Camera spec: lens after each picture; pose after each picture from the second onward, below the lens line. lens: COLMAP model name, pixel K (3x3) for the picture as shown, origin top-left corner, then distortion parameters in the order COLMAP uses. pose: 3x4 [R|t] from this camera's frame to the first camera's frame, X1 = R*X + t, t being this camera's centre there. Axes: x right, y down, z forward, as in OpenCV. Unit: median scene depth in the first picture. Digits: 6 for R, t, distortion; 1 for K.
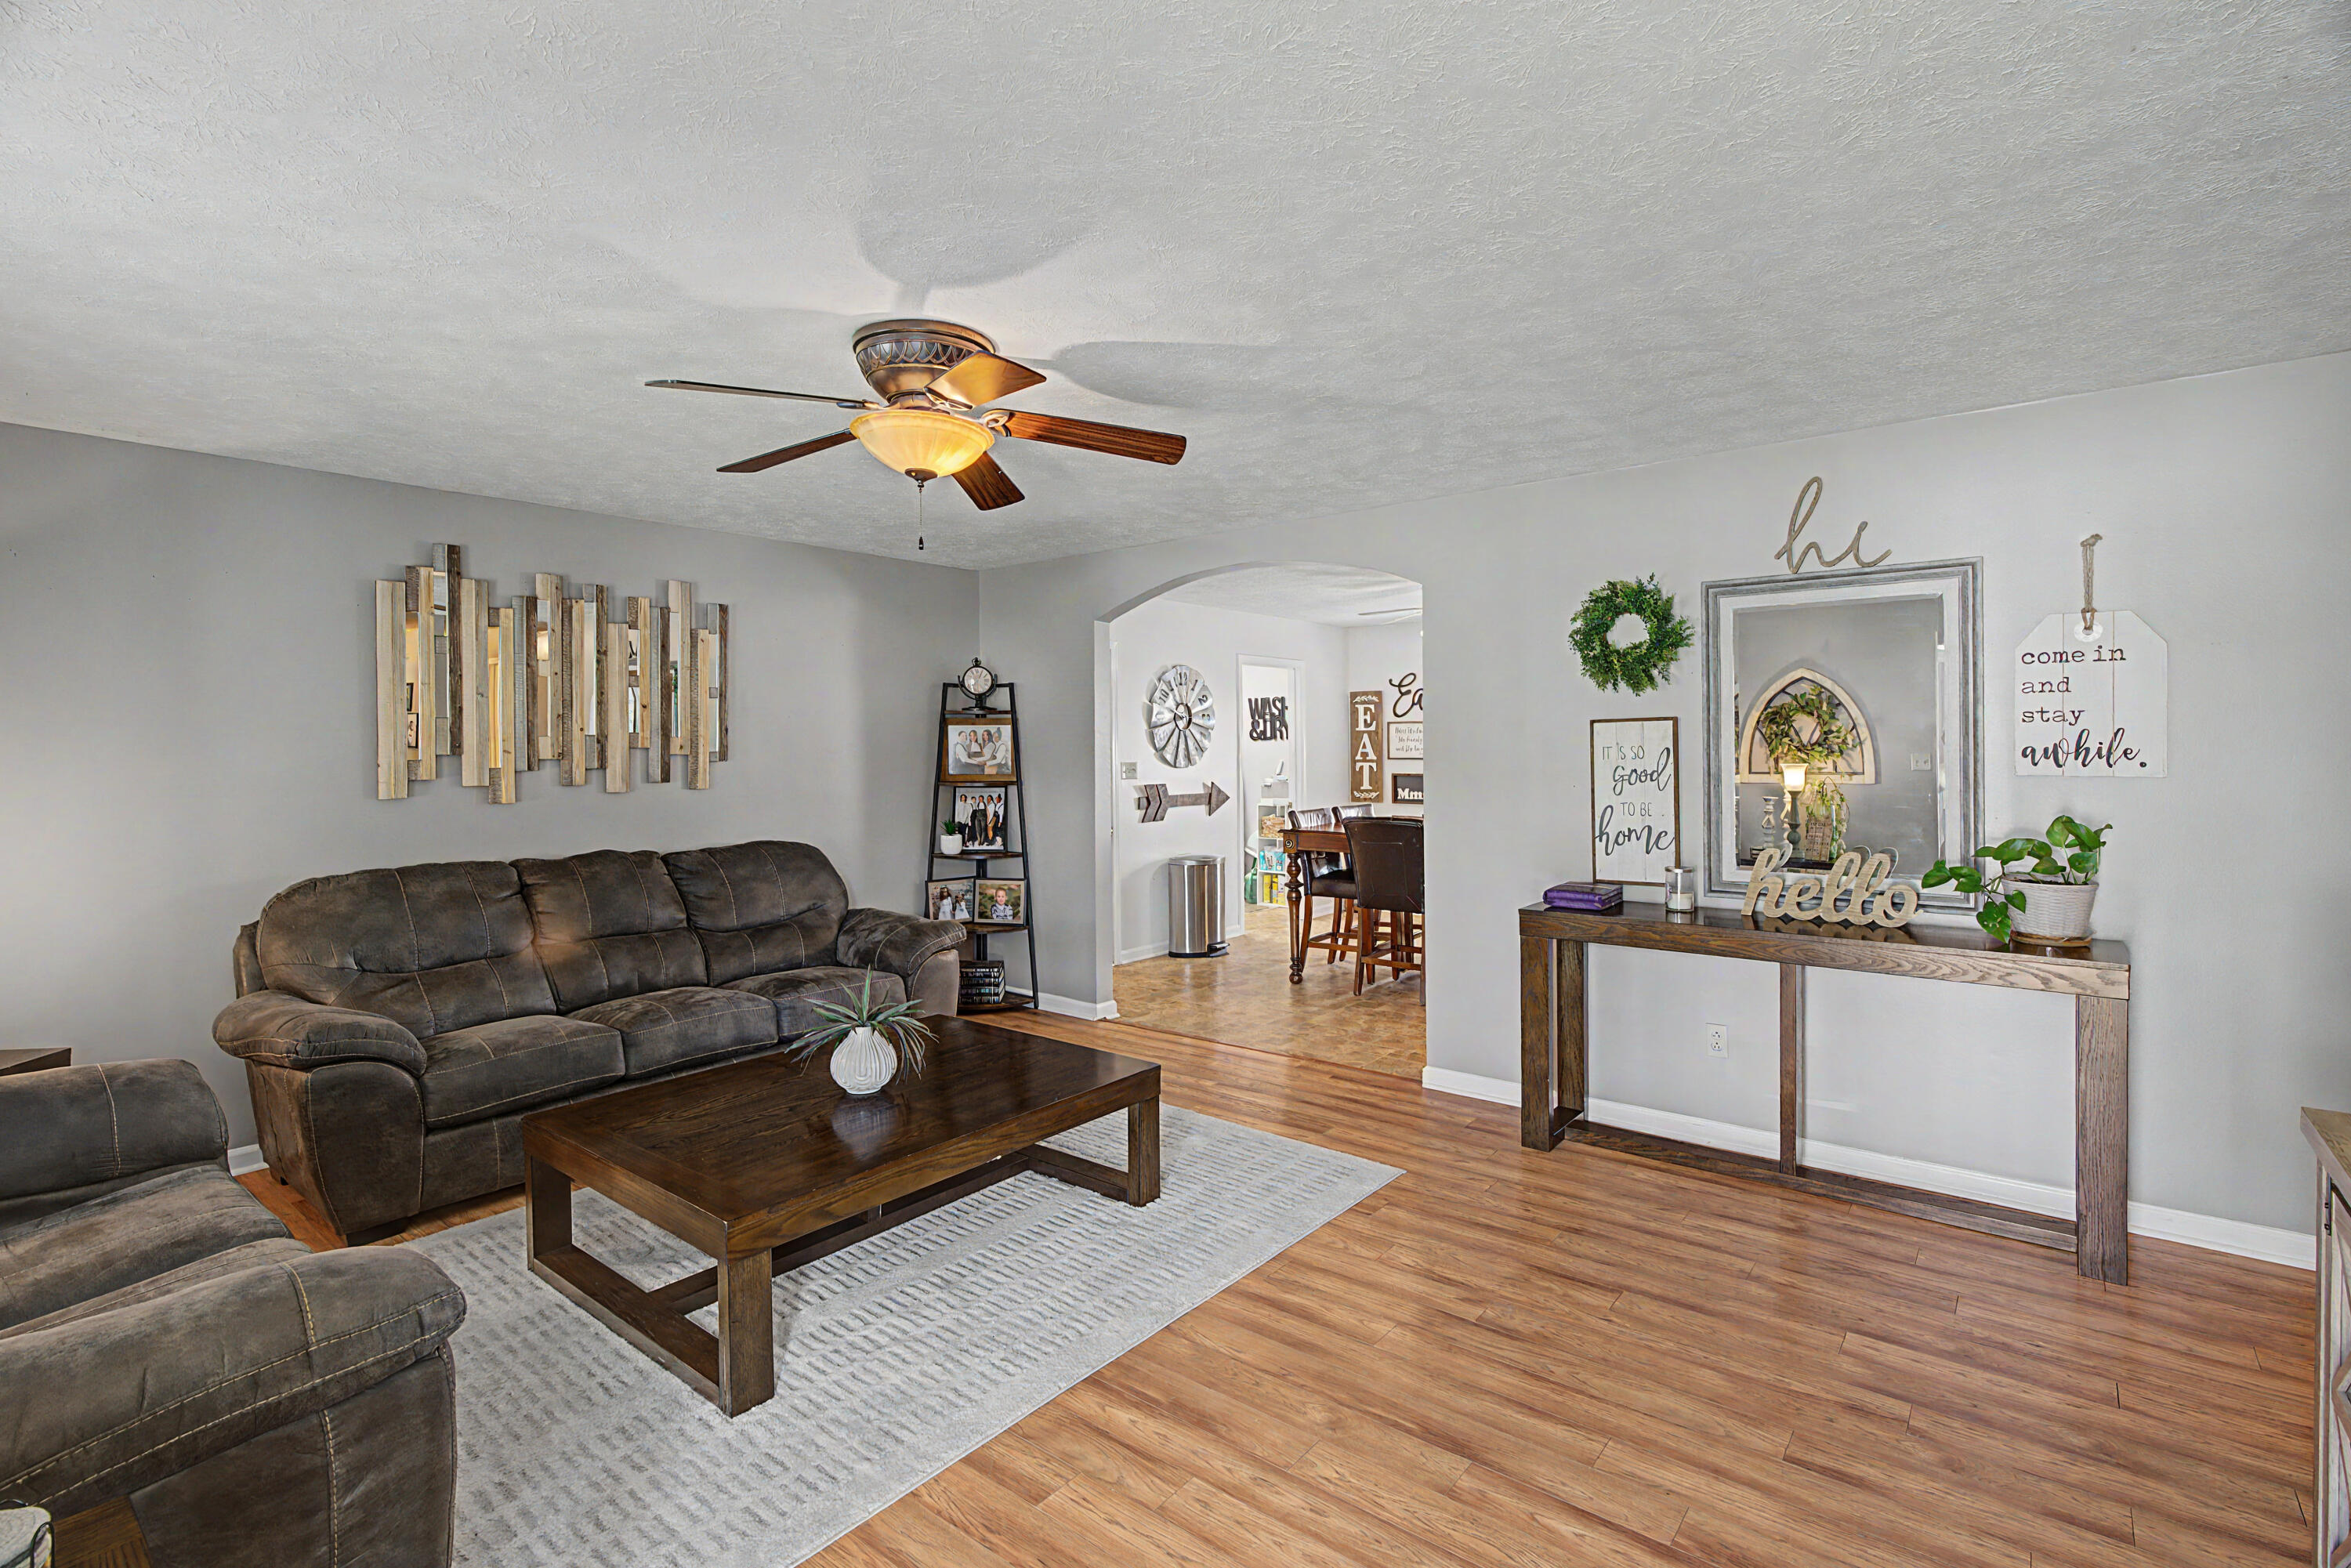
lens RADIAL K [[1083.1, 0, 1170.0], [0, 1083.1, 768.9], [0, 0, 1]] dist [-0.011222, 0.006137]
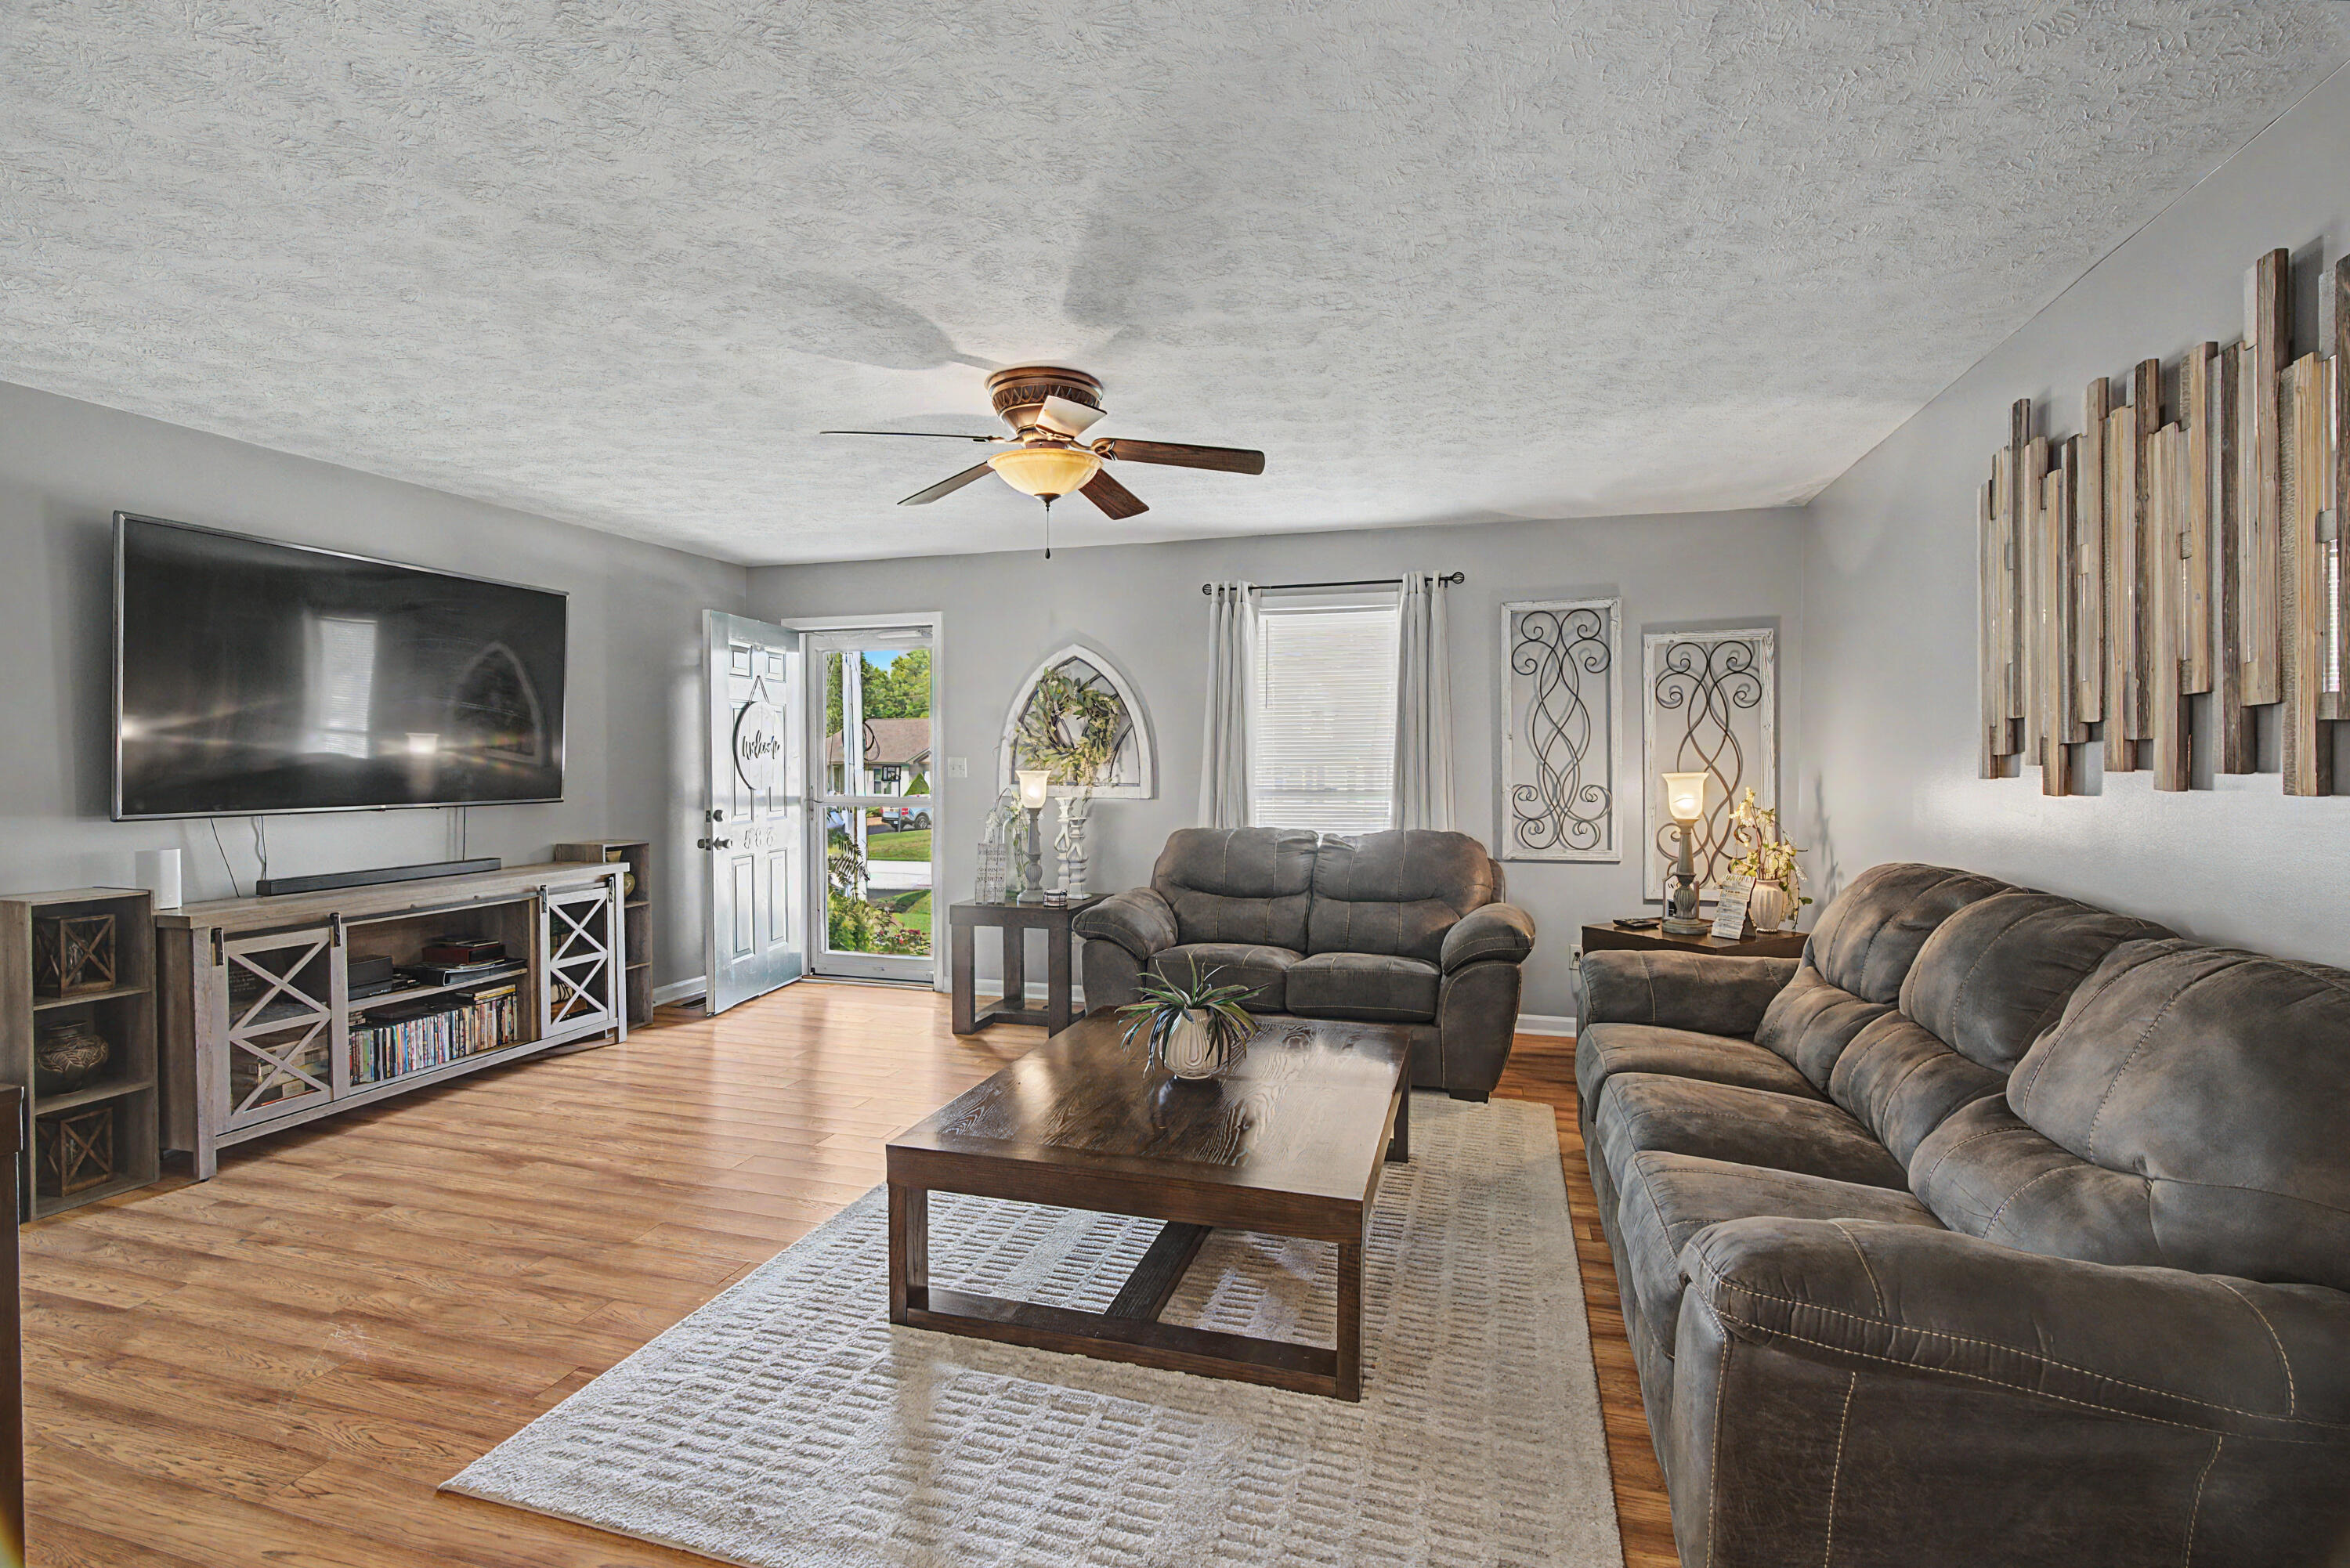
lens RADIAL K [[1073.4, 0, 1182.0], [0, 1073.4, 793.9], [0, 0, 1]] dist [0.000377, -0.000337]
pose [[-0.922322, 0.020442, -0.385880, 0.083946], [-0.001102, 0.998456, 0.055529, -0.003631], [0.386420, 0.051641, -0.920876, 1.761607]]
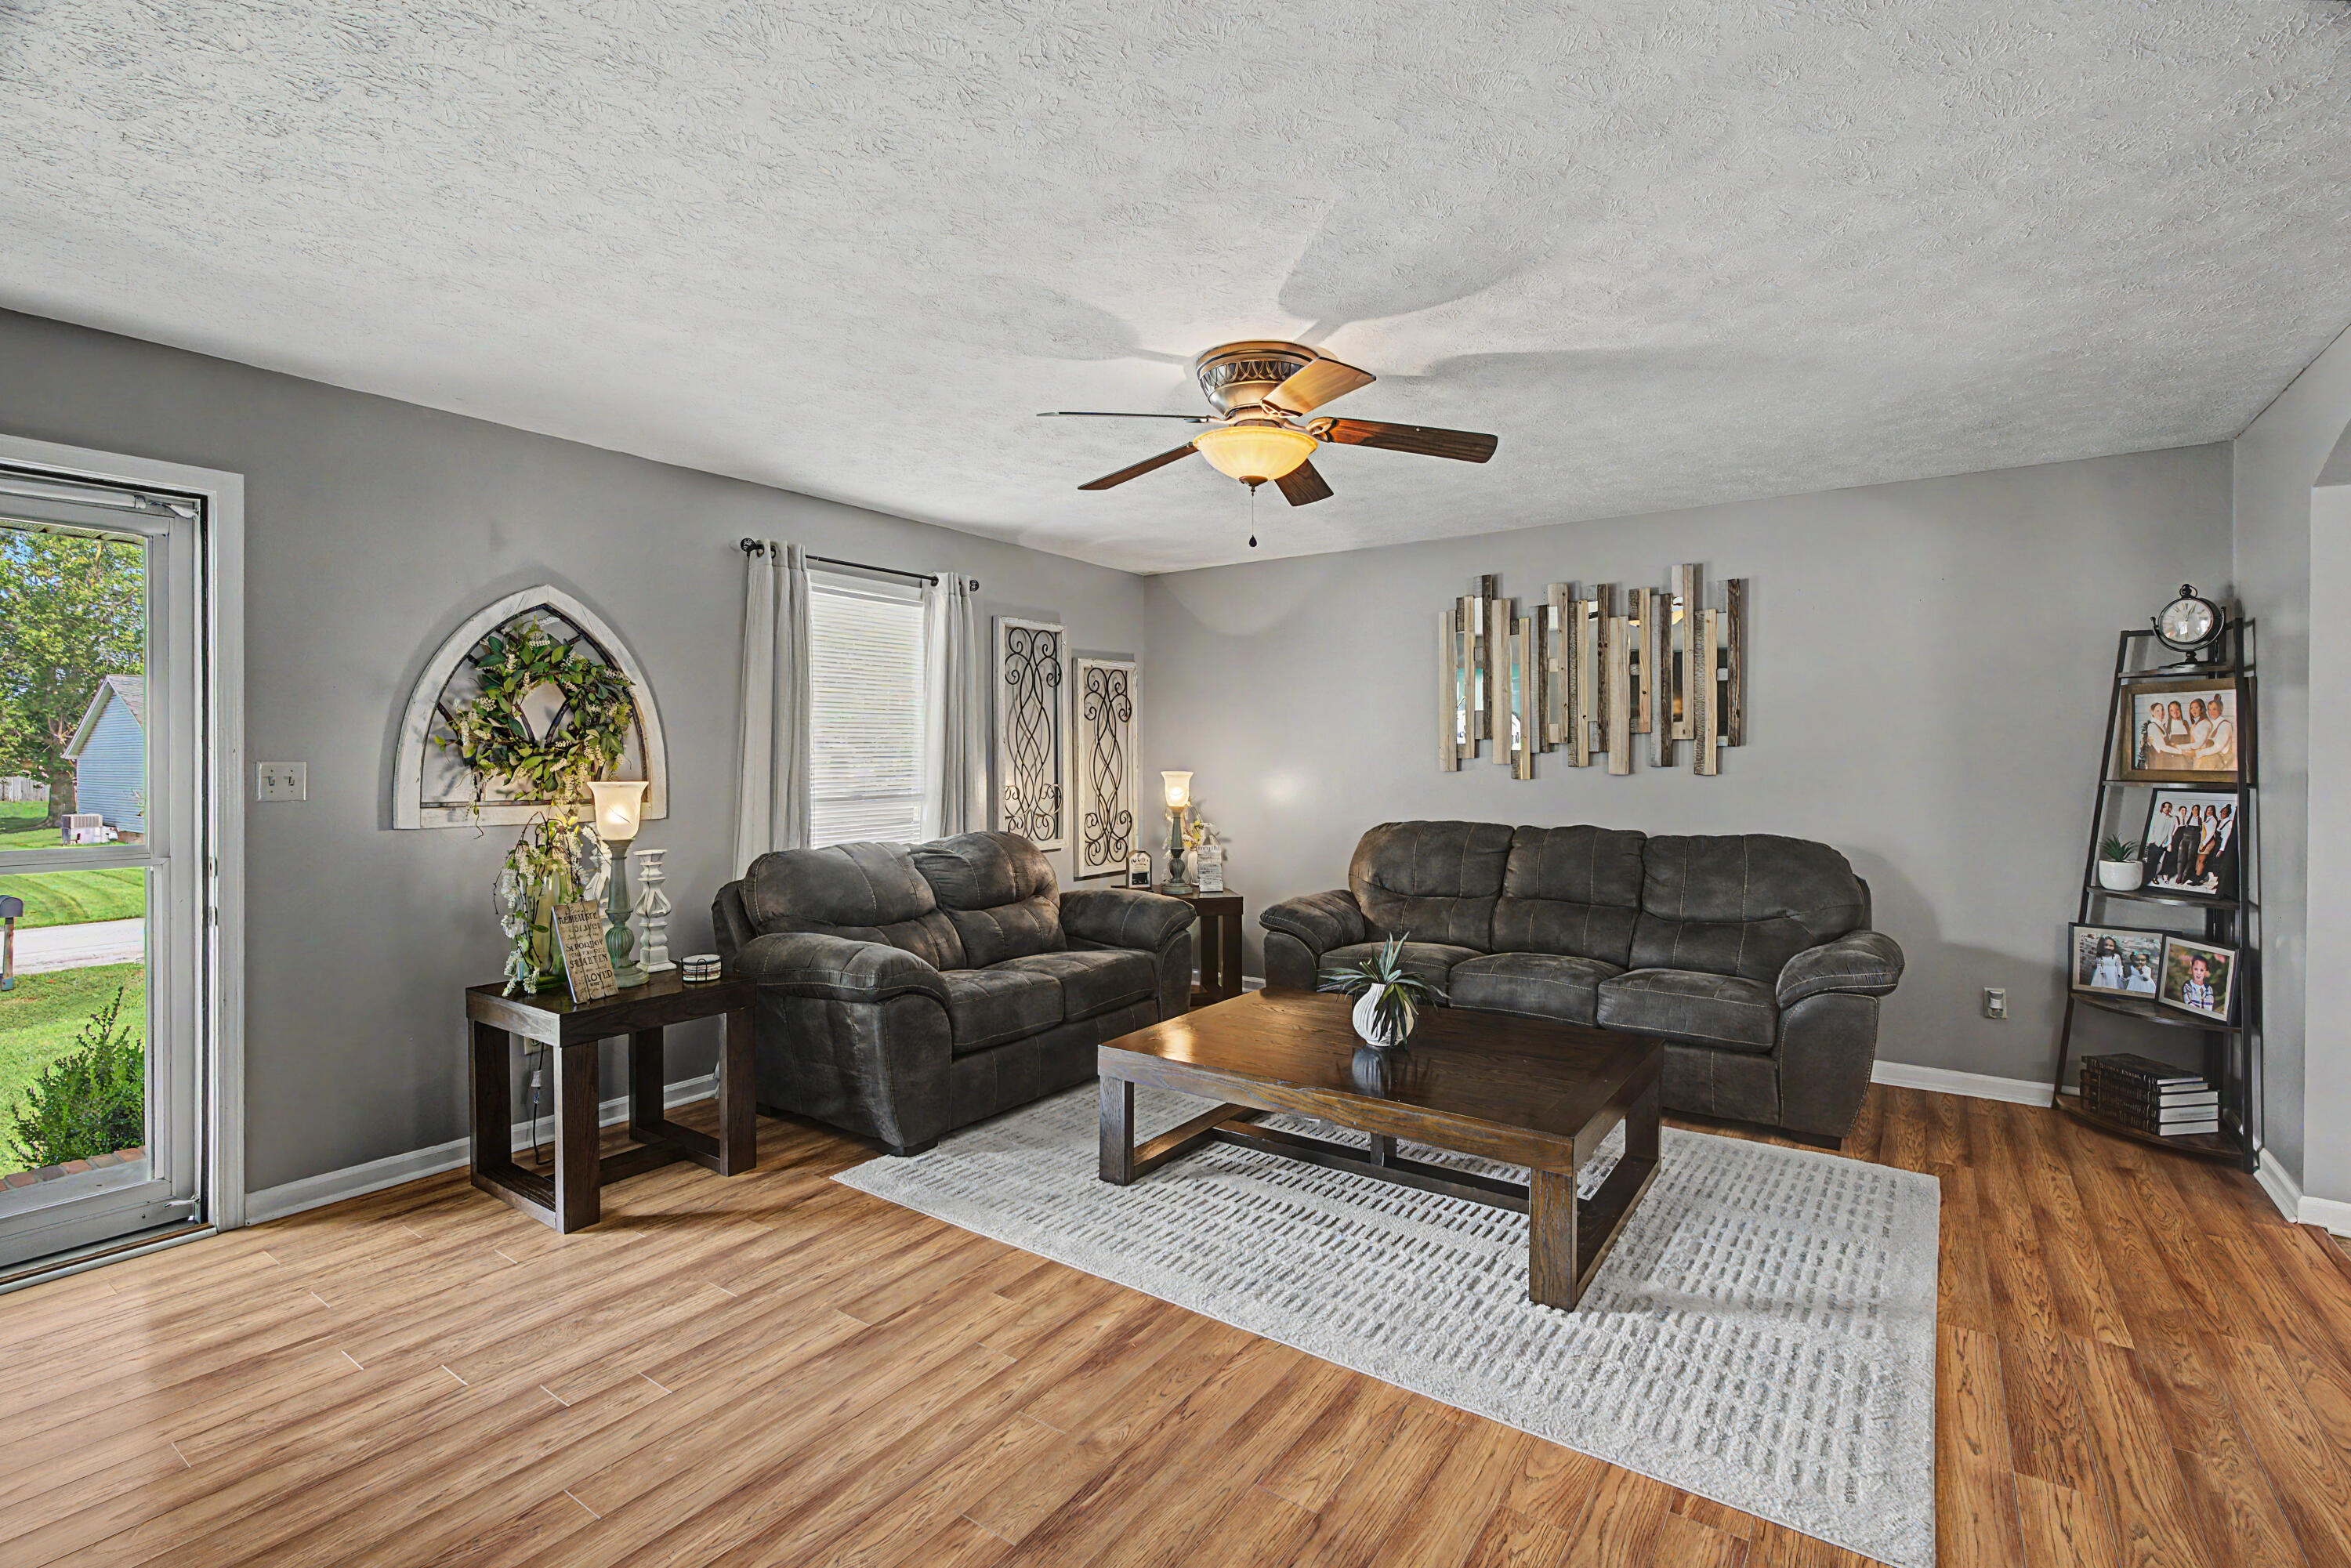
lens RADIAL K [[1069.1, 0, 1183.5], [0, 1069.1, 778.4], [0, 0, 1]] dist [-0.011628, 0.005103]
pose [[0.075680, 0.026544, -0.996779, 0.713339], [-0.020092, 0.999483, 0.025091, 0.010511], [0.996930, 0.018128, 0.076174, 0.680440]]
